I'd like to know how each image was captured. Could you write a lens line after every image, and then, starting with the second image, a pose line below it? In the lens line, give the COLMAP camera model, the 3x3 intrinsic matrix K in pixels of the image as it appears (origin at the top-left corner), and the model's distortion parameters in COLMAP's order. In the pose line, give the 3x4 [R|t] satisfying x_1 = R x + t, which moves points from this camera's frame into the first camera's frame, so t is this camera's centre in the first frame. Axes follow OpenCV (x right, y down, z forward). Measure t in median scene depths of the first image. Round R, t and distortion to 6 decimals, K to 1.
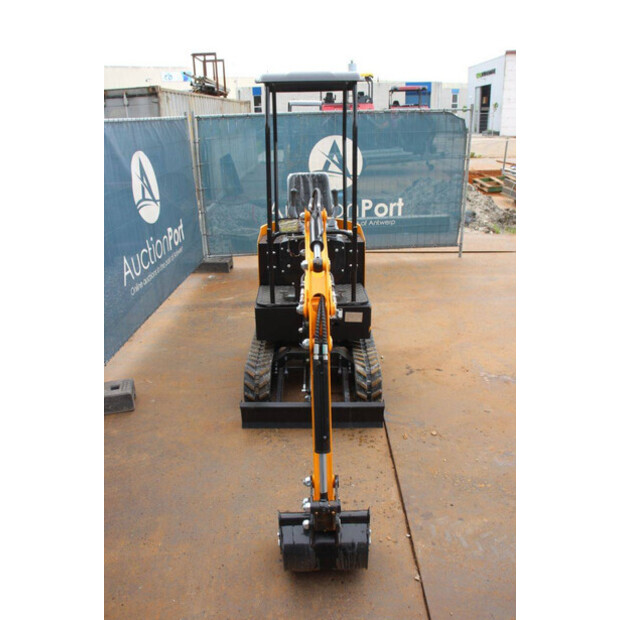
lens RADIAL K [[546.8, 0, 312.9], [0, 546.8, 306.9], [0, 0, 1]] dist [-0.164974, 0.203770]
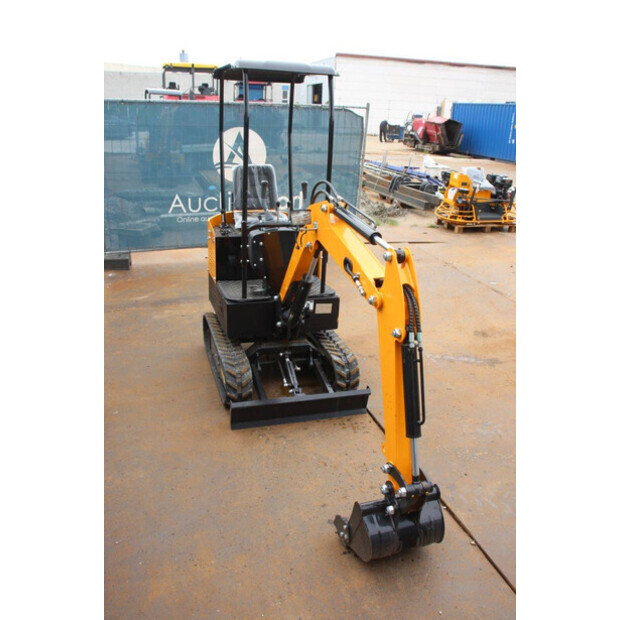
lens RADIAL K [[546.8, 0, 312.9], [0, 546.8, 306.9], [0, 0, 1]] dist [-0.164974, 0.203770]
pose [[0.948119, -0.049327, 0.314066, -0.274822], [0.045769, 0.998777, 0.018697, -0.004232], [-0.314604, -0.003352, 0.949217, 0.047054]]
